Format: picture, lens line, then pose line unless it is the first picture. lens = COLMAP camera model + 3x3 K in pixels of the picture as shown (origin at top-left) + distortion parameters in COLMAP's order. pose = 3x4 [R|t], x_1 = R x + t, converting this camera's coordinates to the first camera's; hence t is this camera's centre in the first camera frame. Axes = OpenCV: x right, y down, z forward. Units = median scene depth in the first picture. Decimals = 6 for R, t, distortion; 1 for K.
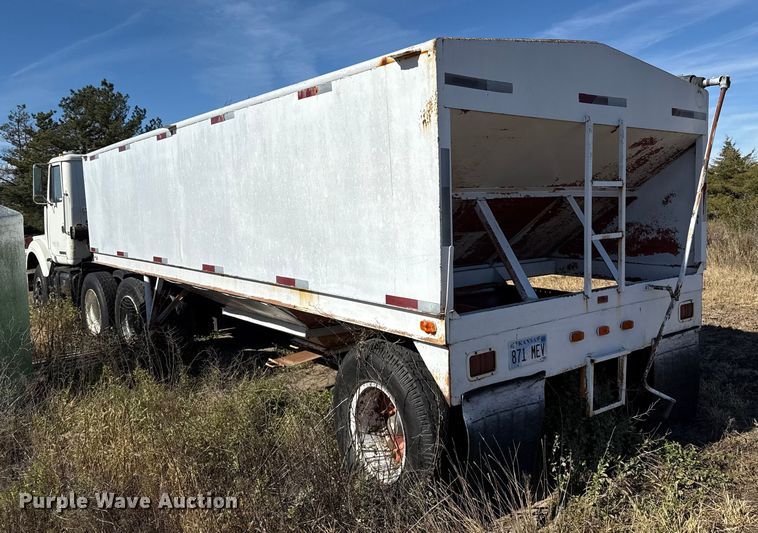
lens RADIAL K [[632.6, 0, 378.2], [0, 632.6, 263.6], [0, 0, 1]] dist [0.063183, 0.001384]
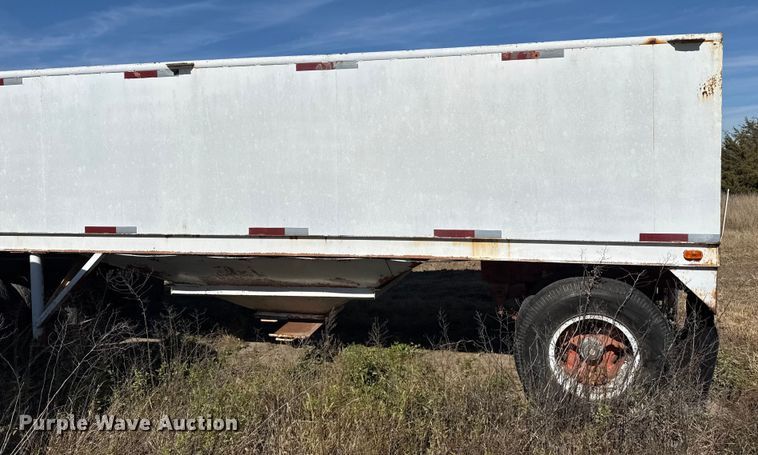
lens RADIAL K [[475.5, 0, 383.7], [0, 475.5, 228.2], [0, 0, 1]] dist [-0.000405, -0.011345]
pose [[0.759610, 0.011879, 0.650271, -0.930638], [0.033190, 0.997822, -0.056998, 0.074482], [-0.649532, 0.064879, 0.757561, 0.633321]]
